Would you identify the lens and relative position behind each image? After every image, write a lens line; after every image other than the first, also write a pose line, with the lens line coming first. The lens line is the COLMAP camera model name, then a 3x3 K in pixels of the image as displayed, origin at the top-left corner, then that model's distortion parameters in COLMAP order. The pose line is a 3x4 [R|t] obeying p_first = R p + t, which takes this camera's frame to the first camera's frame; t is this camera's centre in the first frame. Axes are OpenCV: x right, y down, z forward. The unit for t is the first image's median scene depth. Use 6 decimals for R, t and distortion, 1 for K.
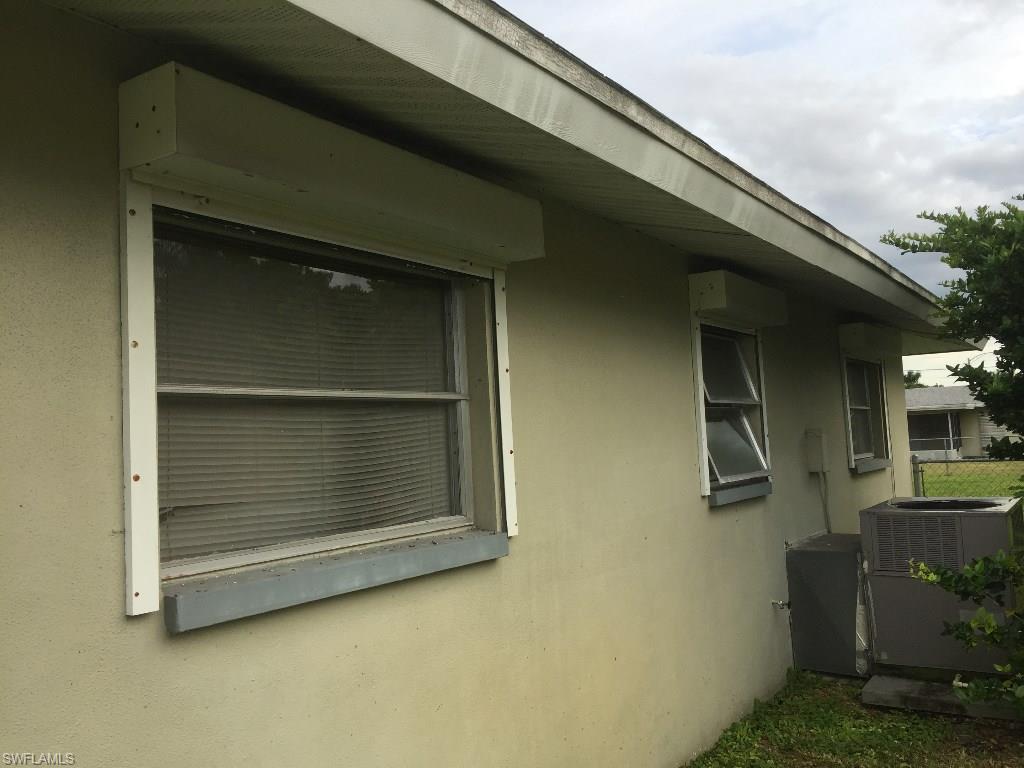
lens RADIAL K [[872.7, 0, 513.0], [0, 872.7, 404.9], [0, 0, 1]] dist [0.054216, -0.068415]
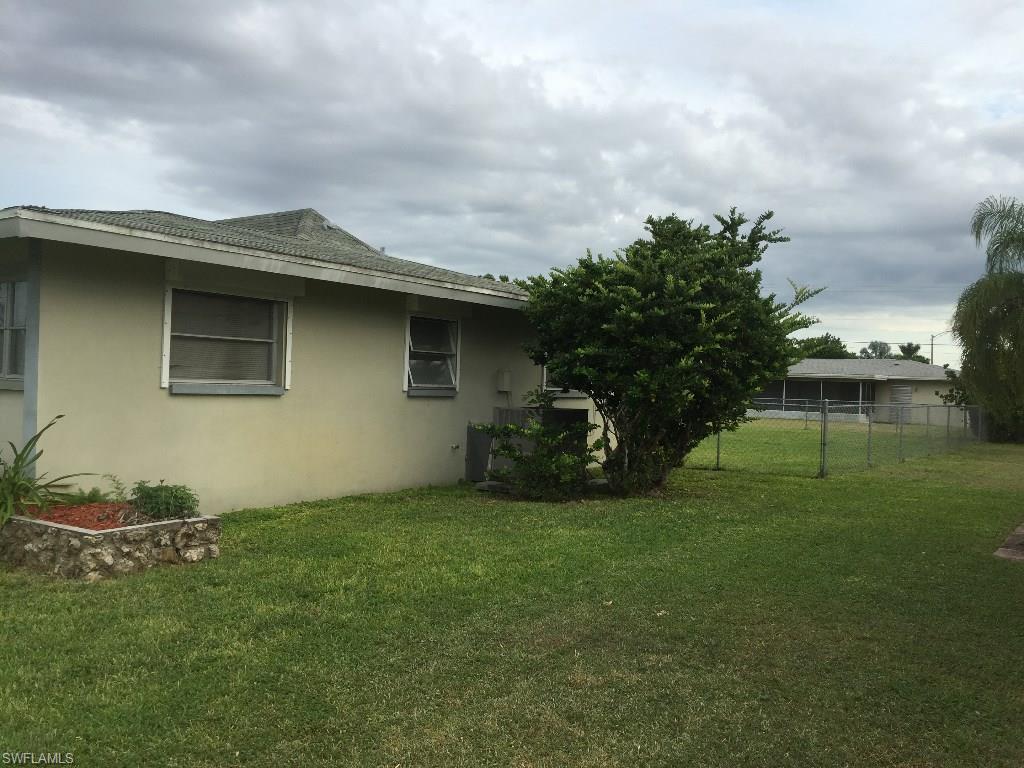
lens RADIAL K [[872.7, 0, 509.1], [0, 872.7, 387.7], [0, 0, 1]] dist [0.054216, -0.068415]
pose [[0.997028, 0.073922, -0.021715, 0.834789], [-0.072848, 0.996251, 0.046657, -0.050174], [0.025083, -0.044937, 0.998675, -2.003150]]
